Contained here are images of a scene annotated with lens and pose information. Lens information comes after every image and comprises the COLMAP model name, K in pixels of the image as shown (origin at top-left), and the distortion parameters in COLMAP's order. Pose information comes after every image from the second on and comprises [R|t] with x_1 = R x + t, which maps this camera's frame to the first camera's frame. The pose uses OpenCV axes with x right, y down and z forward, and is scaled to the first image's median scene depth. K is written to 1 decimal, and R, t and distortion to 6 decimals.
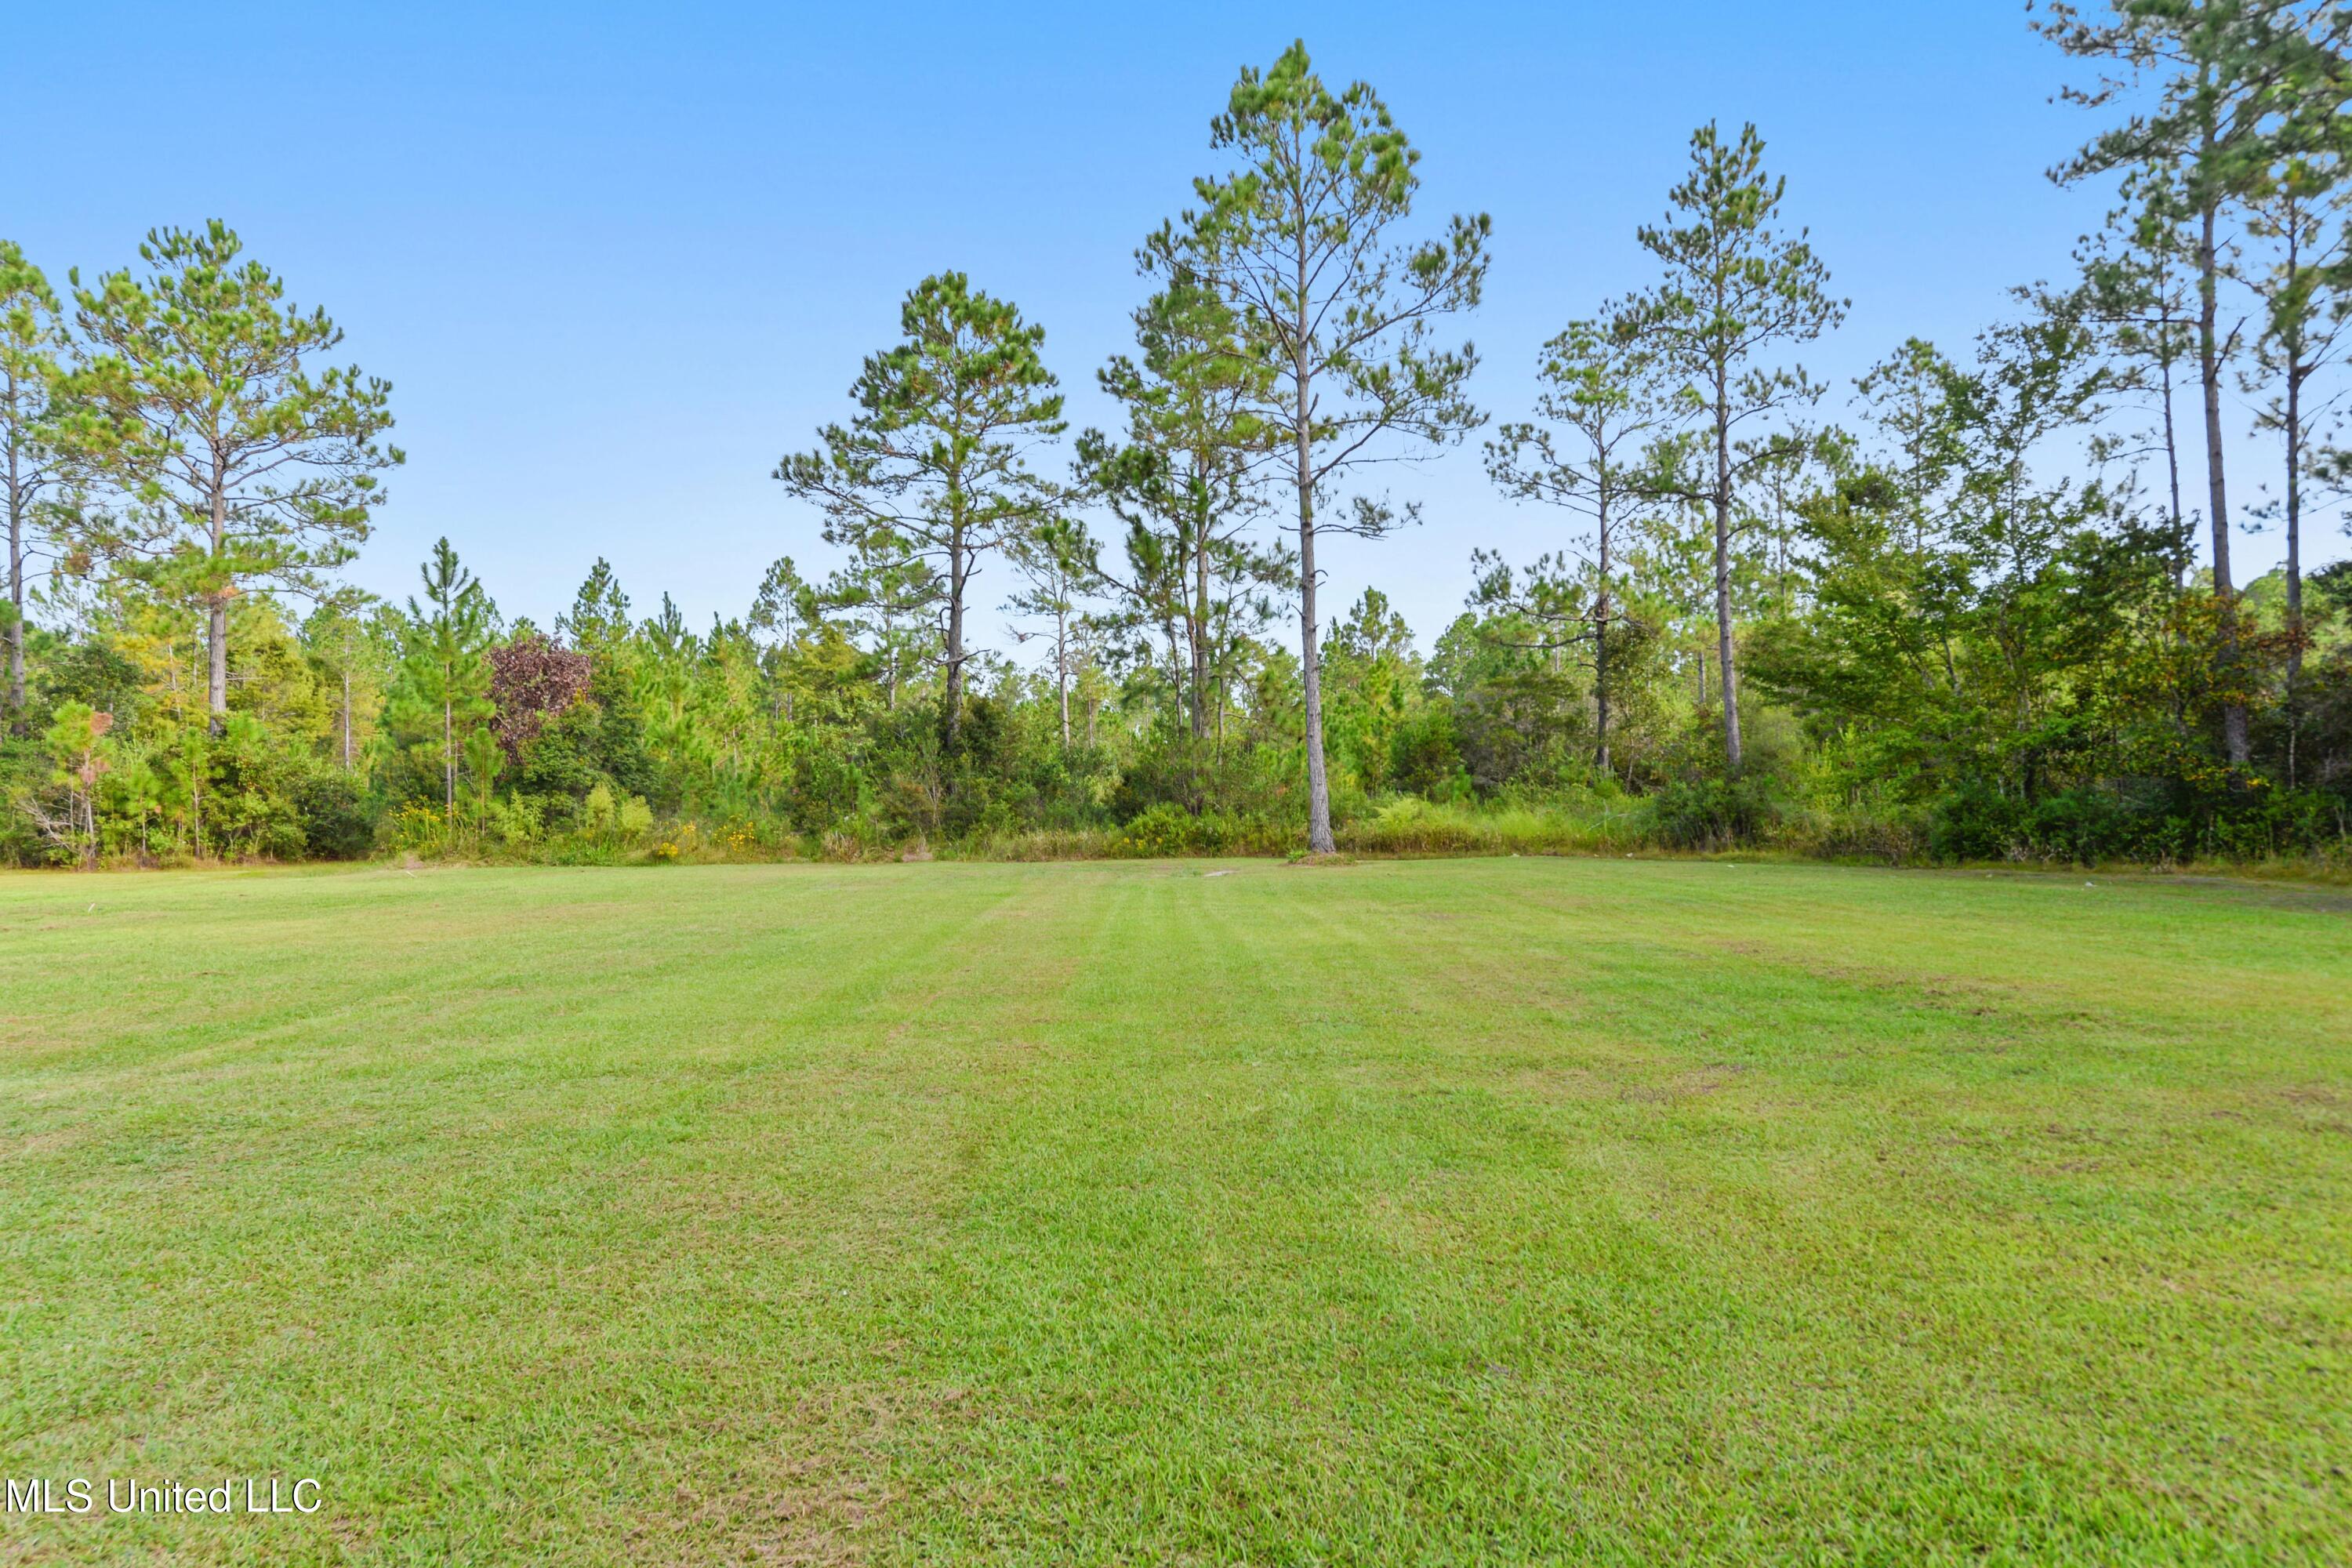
lens RADIAL K [[1498.6, 0, 1176.2], [0, 1498.6, 794.9], [0, 0, 1]] dist [0.049163, 0.001342]
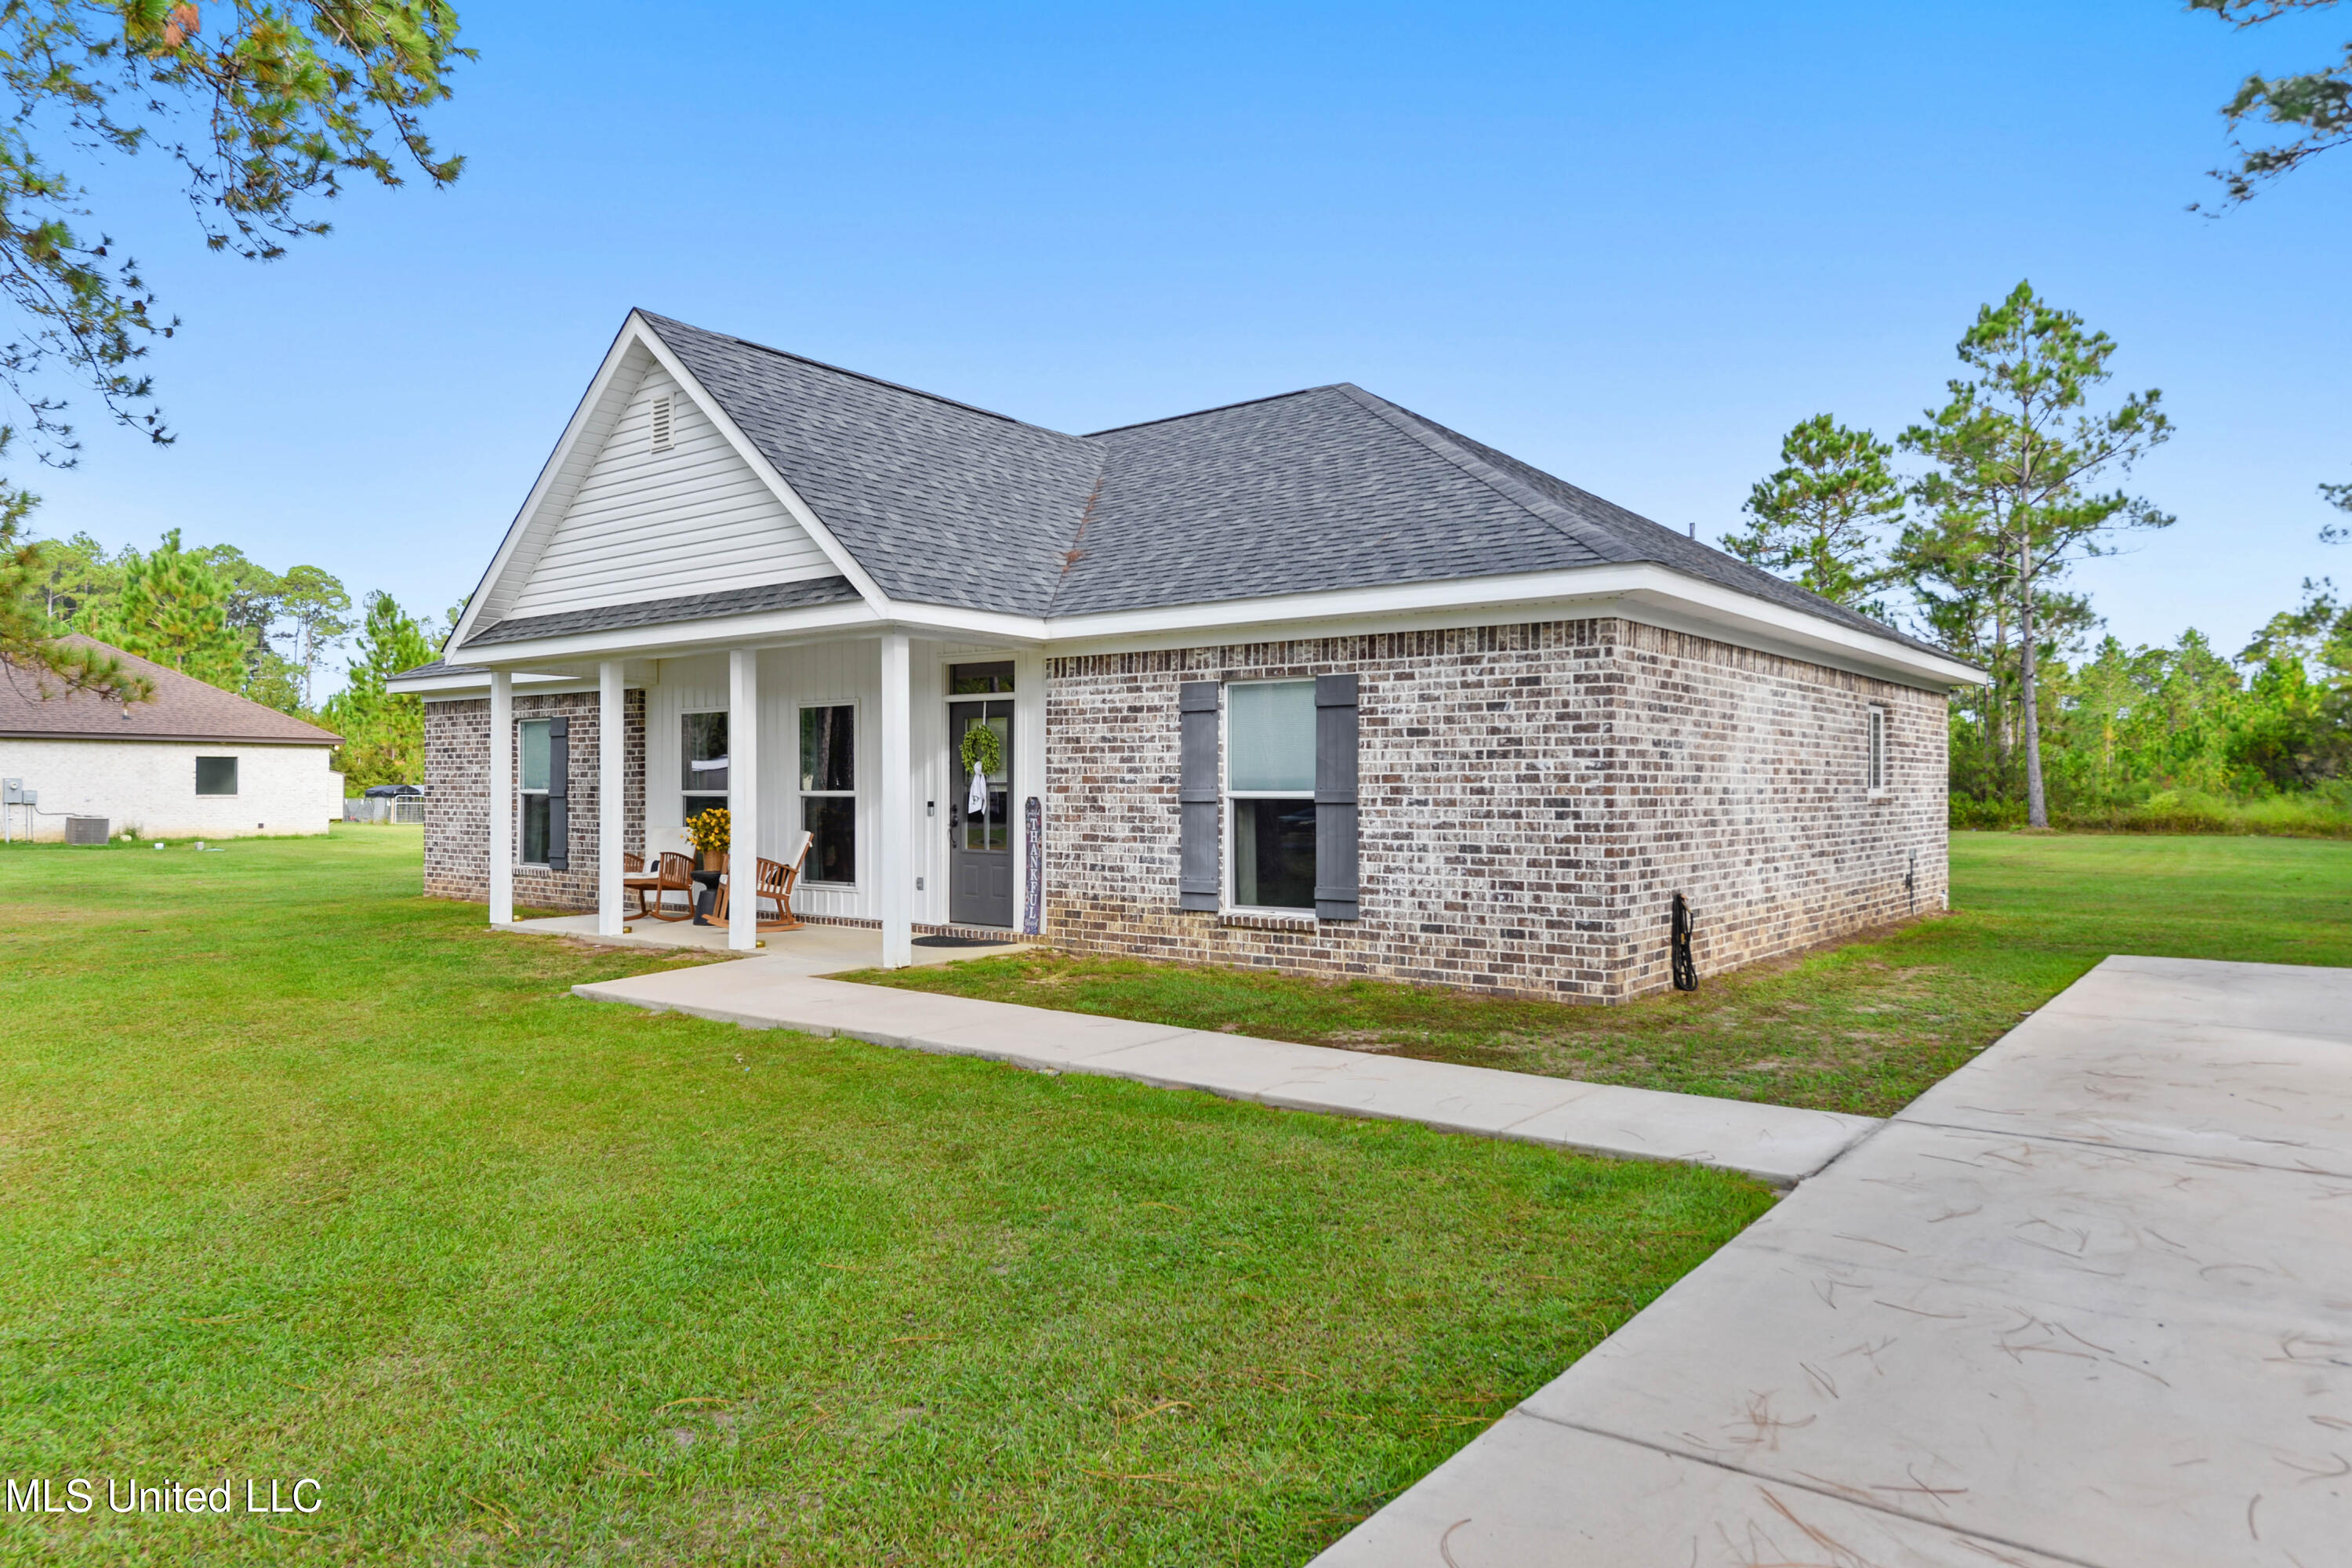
lens RADIAL K [[1498.6, 0, 1172.9], [0, 1498.6, 787.1], [0, 0, 1]] dist [0.049163, 0.001342]
pose [[0.792745, 0.011574, -0.609443, 0.276882], [-0.009150, 0.999933, 0.007088, -0.002510], [0.609485, -0.000043, 0.792798, -0.571618]]
